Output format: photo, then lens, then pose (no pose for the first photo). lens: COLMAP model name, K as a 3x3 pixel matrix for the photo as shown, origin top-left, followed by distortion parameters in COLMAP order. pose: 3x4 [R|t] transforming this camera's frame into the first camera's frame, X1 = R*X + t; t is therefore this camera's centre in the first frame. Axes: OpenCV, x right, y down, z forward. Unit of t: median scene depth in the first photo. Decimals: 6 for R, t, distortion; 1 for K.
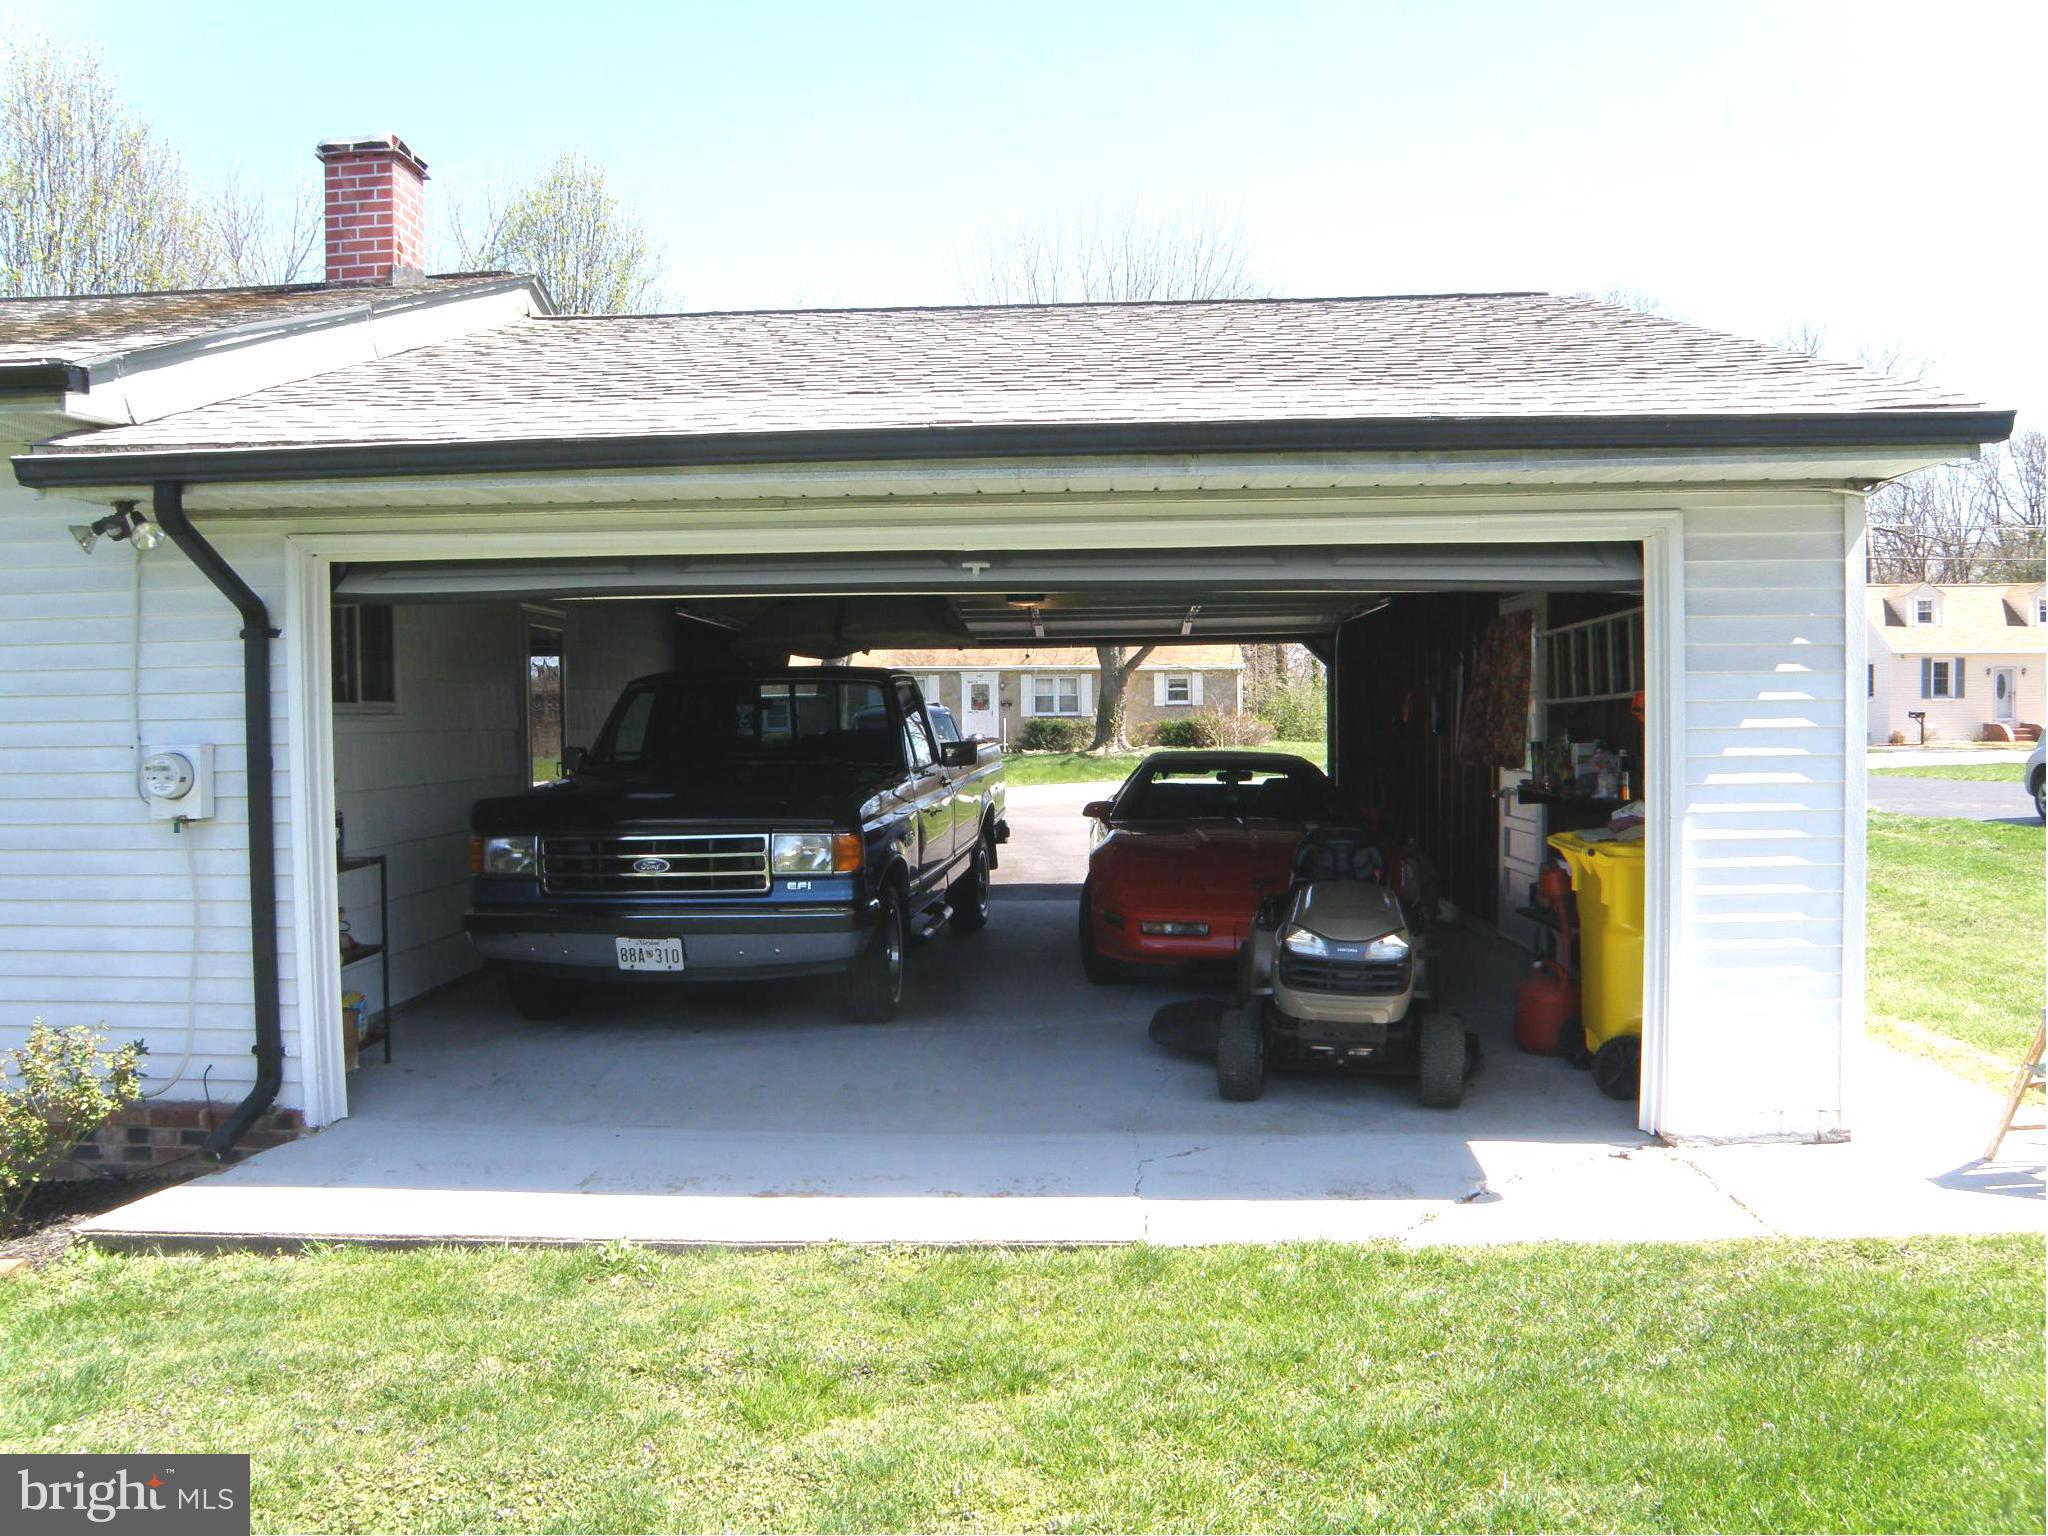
lens RADIAL K [[1624.5, 0, 1024.0], [0, 1624.5, 768.0], [0, 0, 1]] dist [-0.170579, 0.149597]
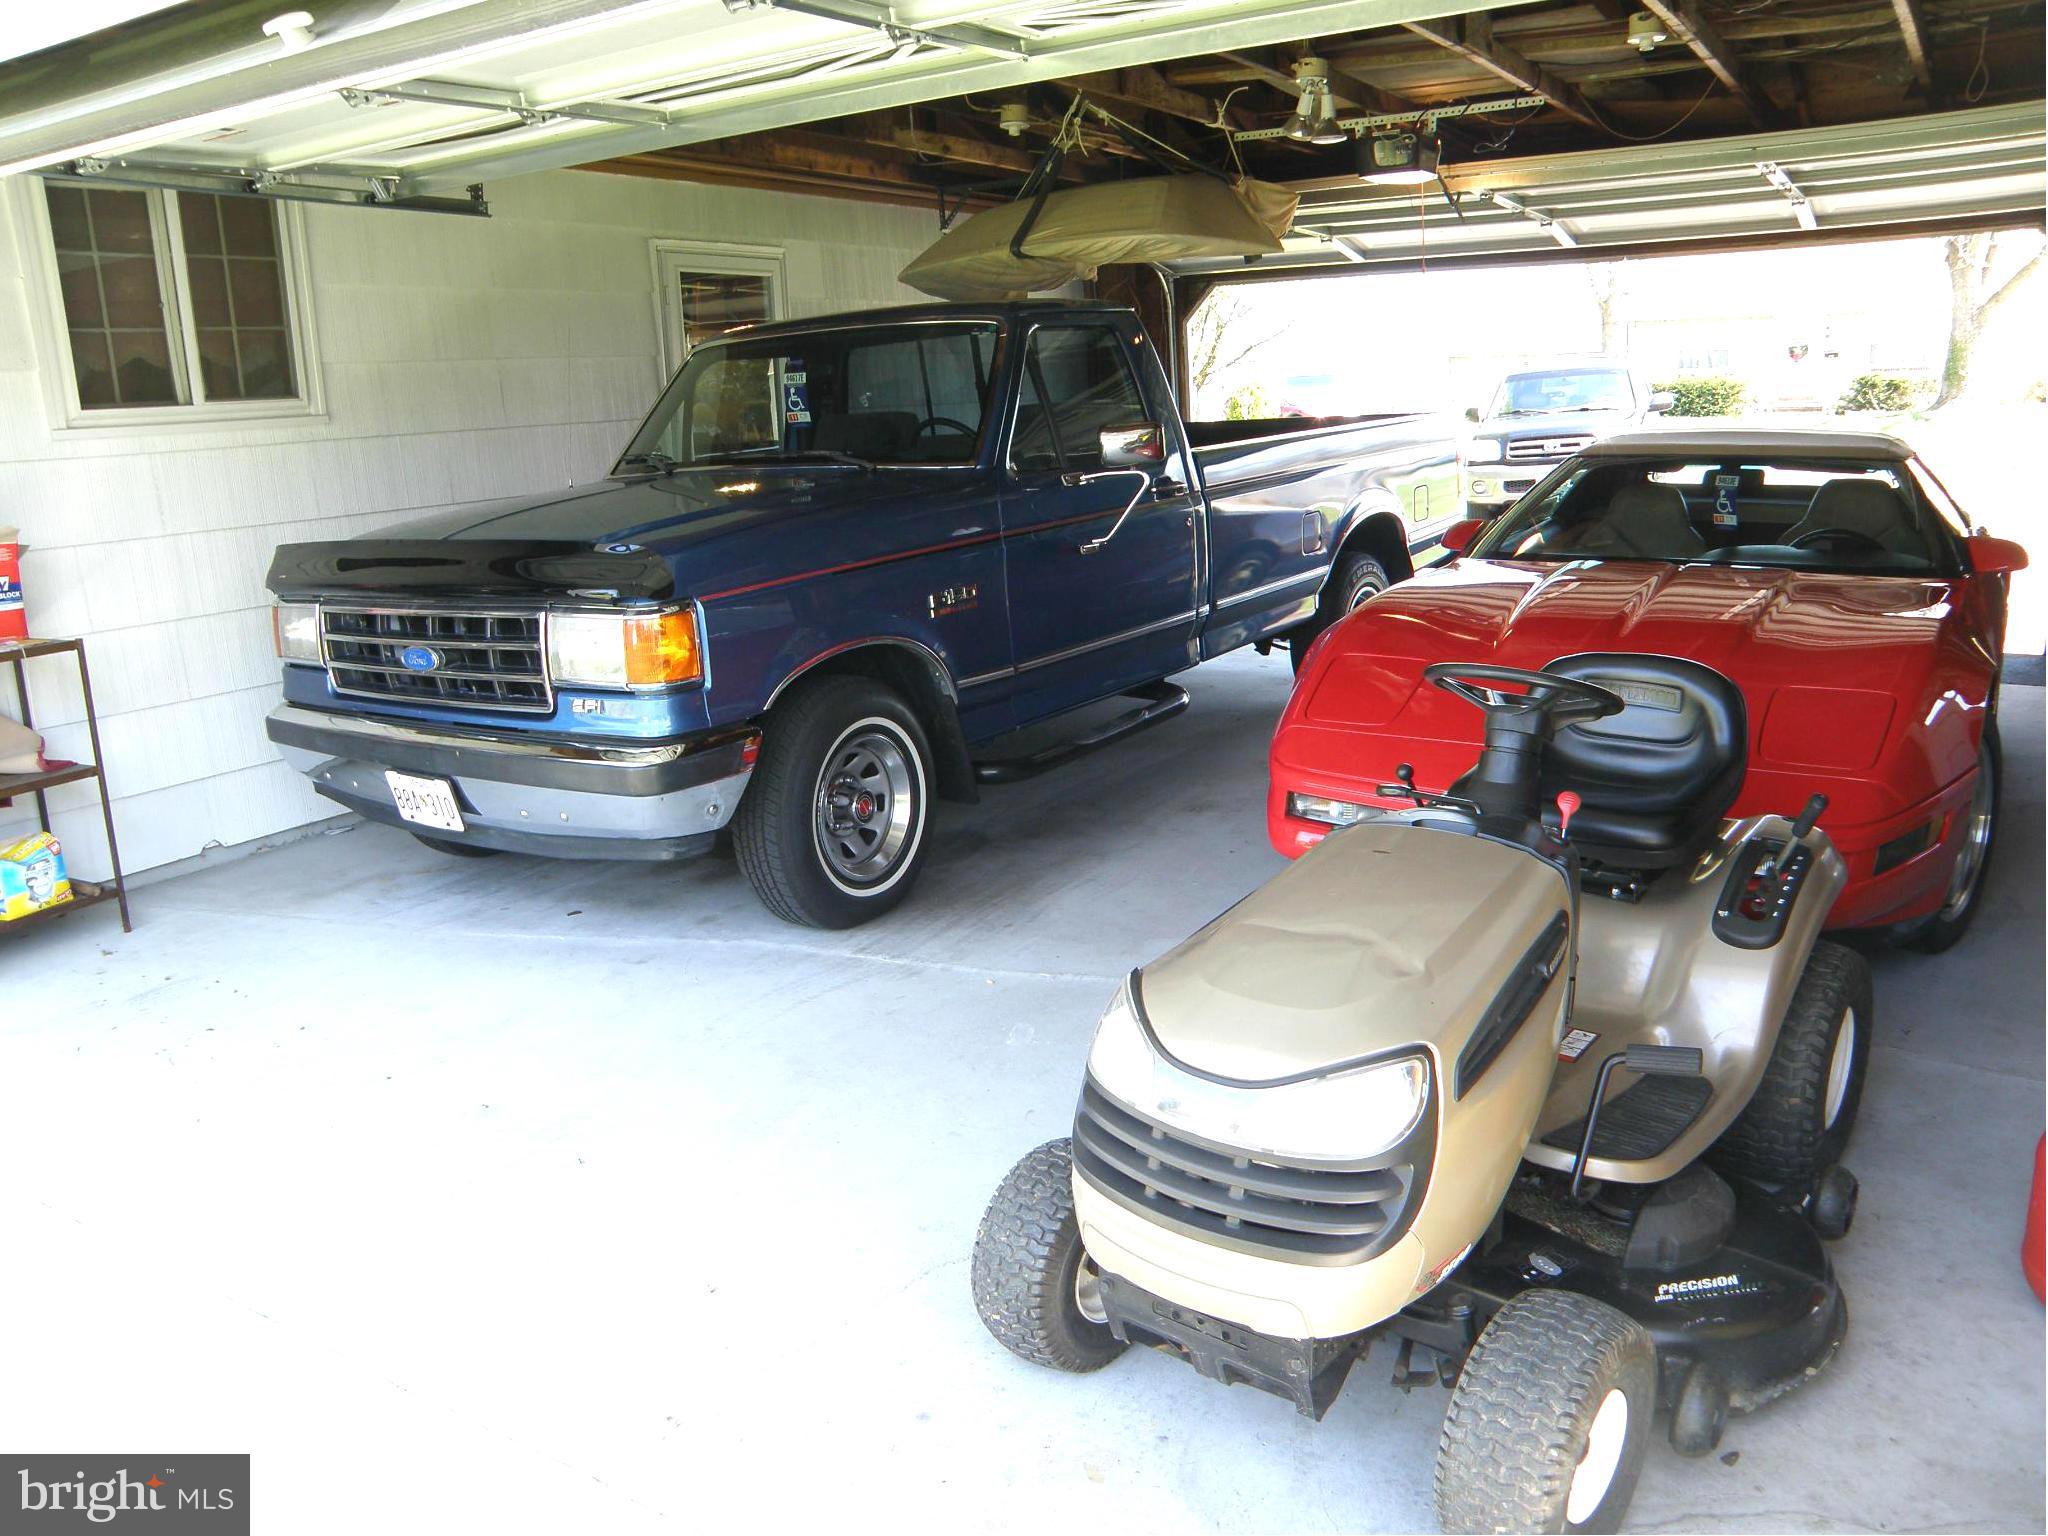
lens RADIAL K [[1624.5, 0, 1024.0], [0, 1624.5, 768.0], [0, 0, 1]] dist [-0.170579, 0.149597]
pose [[0.874922, 0.082069, -0.477259, 0.260057], [0.018967, 0.978971, 0.203114, -0.016225], [0.483892, -0.186761, 0.854967, 0.592070]]
